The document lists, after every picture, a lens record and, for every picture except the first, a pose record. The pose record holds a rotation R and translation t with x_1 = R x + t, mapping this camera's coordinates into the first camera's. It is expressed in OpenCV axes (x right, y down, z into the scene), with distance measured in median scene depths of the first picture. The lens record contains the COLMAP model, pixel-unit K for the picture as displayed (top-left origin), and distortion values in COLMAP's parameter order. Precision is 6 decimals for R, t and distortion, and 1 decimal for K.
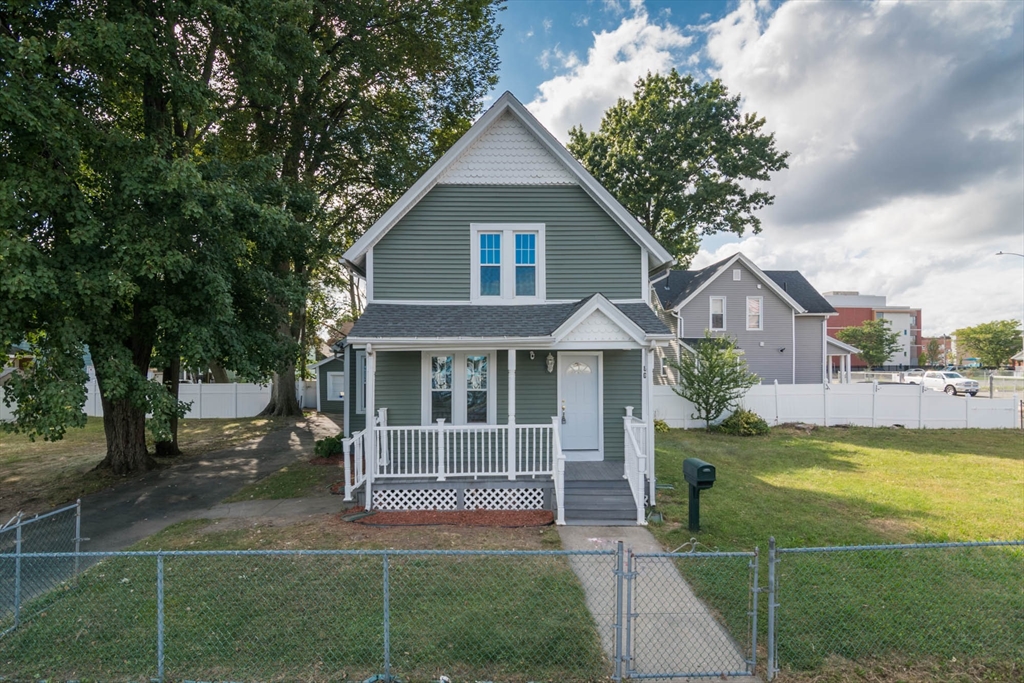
lens RADIAL K [[503.4, 0, 492.3], [0, 503.4, 368.7], [0, 0, 1]] dist [-0.000245, -0.009855]
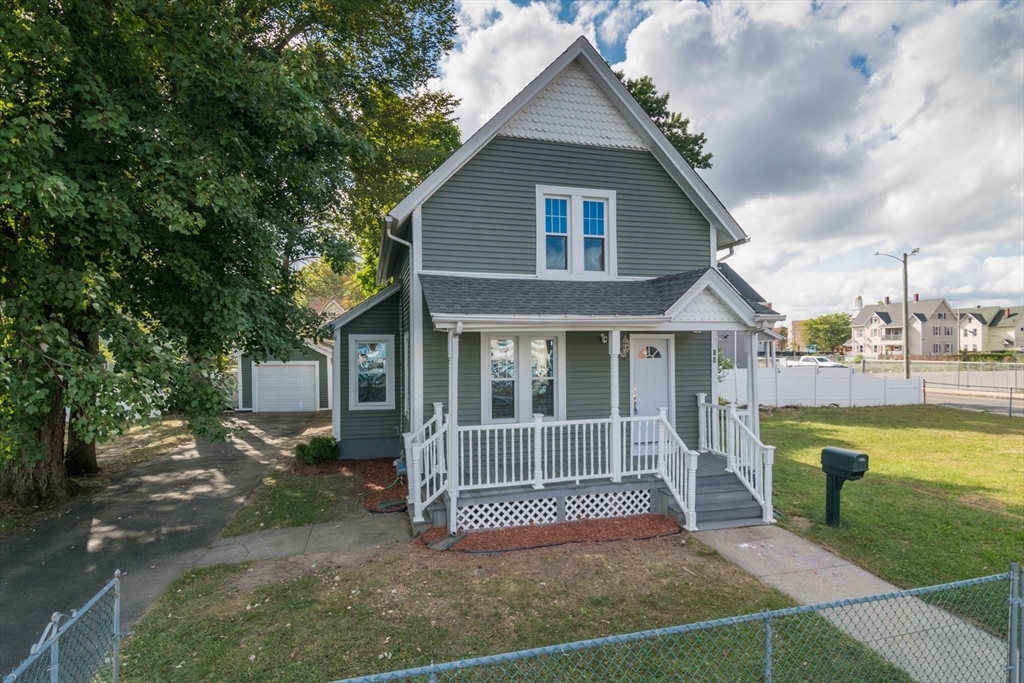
lens RADIAL K [[509.8, 0, 507.0], [0, 509.8, 352.0], [0, 0, 1]] dist [0.001763, -0.010756]
pose [[0.971084, -0.004572, 0.238694, -0.336879], [0.006958, 0.999934, -0.009154, 0.005403], [-0.238637, 0.010550, 0.971052, 0.189515]]
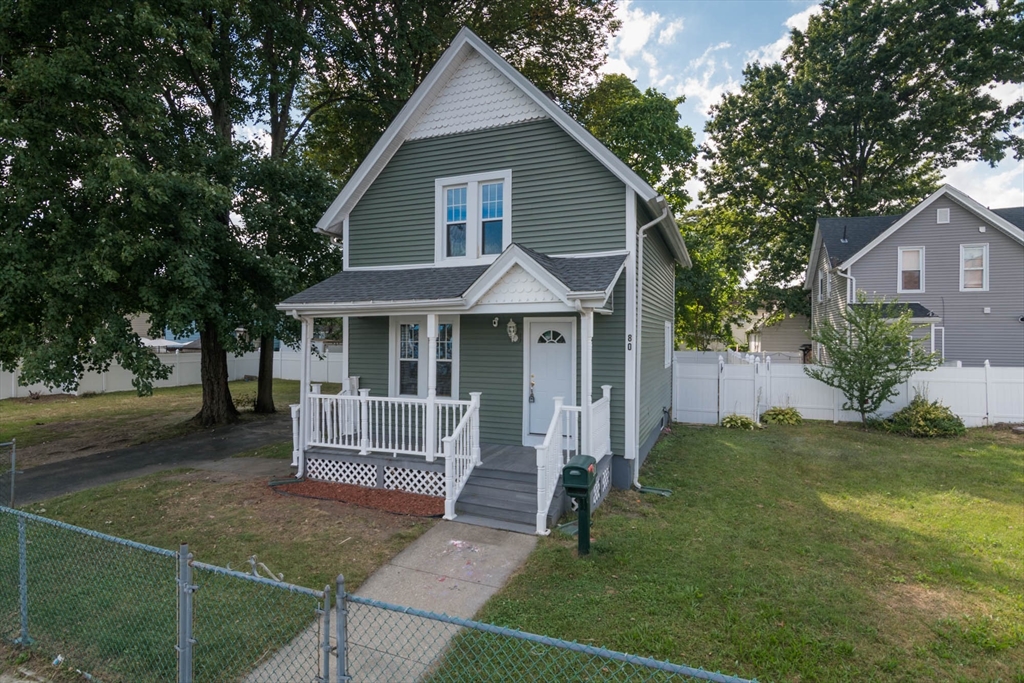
lens RADIAL K [[505.9, 0, 499.1], [0, 505.9, 344.7], [0, 0, 1]] dist [0.000697, -0.010950]
pose [[0.921714, 0.010396, -0.387732, 0.476089], [-0.009961, 0.999945, 0.003133, 0.010864], [0.387743, 0.000974, 0.921767, 0.217070]]
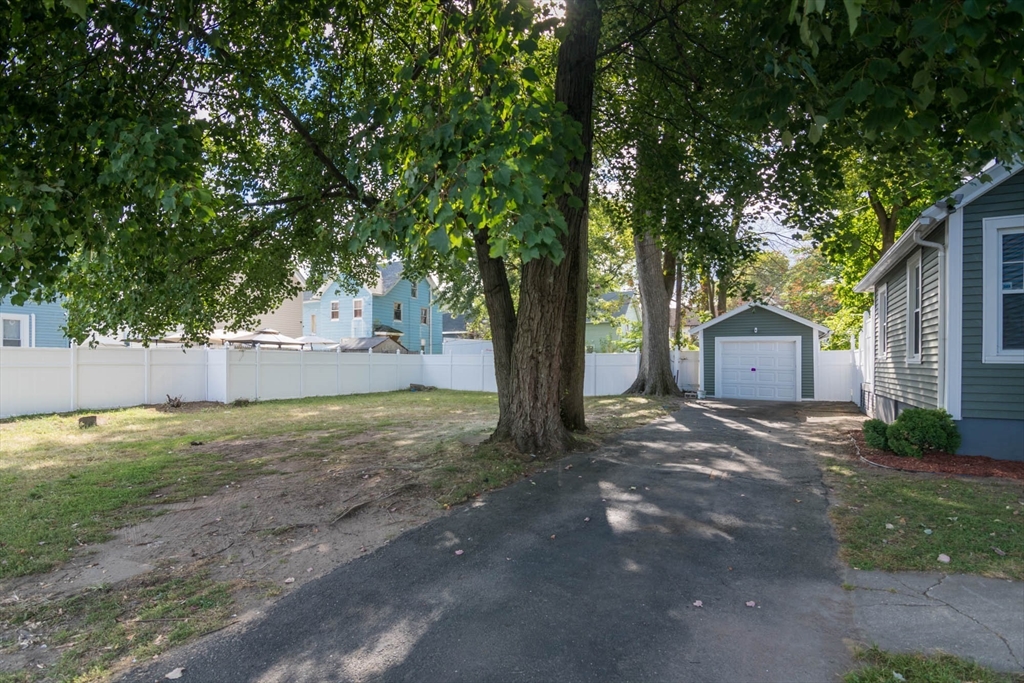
lens RADIAL K [[509.8, 0, 507.0], [0, 509.8, 352.0], [0, 0, 1]] dist [0.001763, -0.010756]
pose [[0.862831, -0.006858, -0.505445, -0.615941], [-0.010312, 0.999461, -0.031163, 0.149351], [0.505387, 0.032101, 0.862296, 0.641063]]
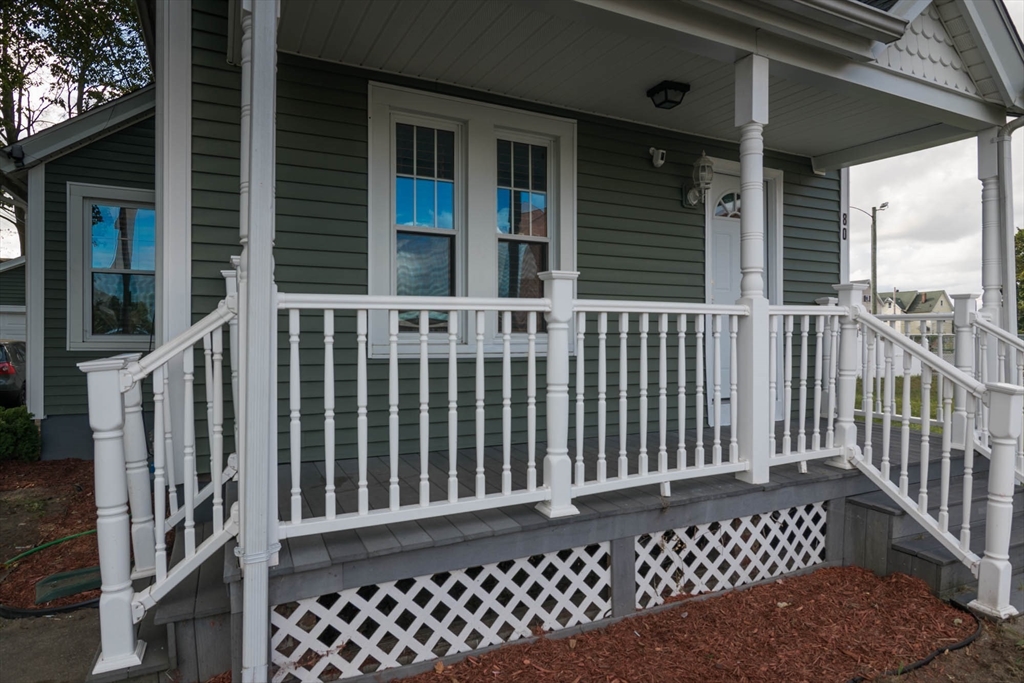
lens RADIAL K [[594.0, 0, 512.0], [0, 594.0, 341.5], [0, 0, 1]] dist [-0.004722, -0.000838]
pose [[0.904298, 0.002095, 0.426897, -0.241765], [0.001480, 0.999967, -0.008043, 0.131575], [-0.426900, 0.007906, 0.904264, 0.708934]]
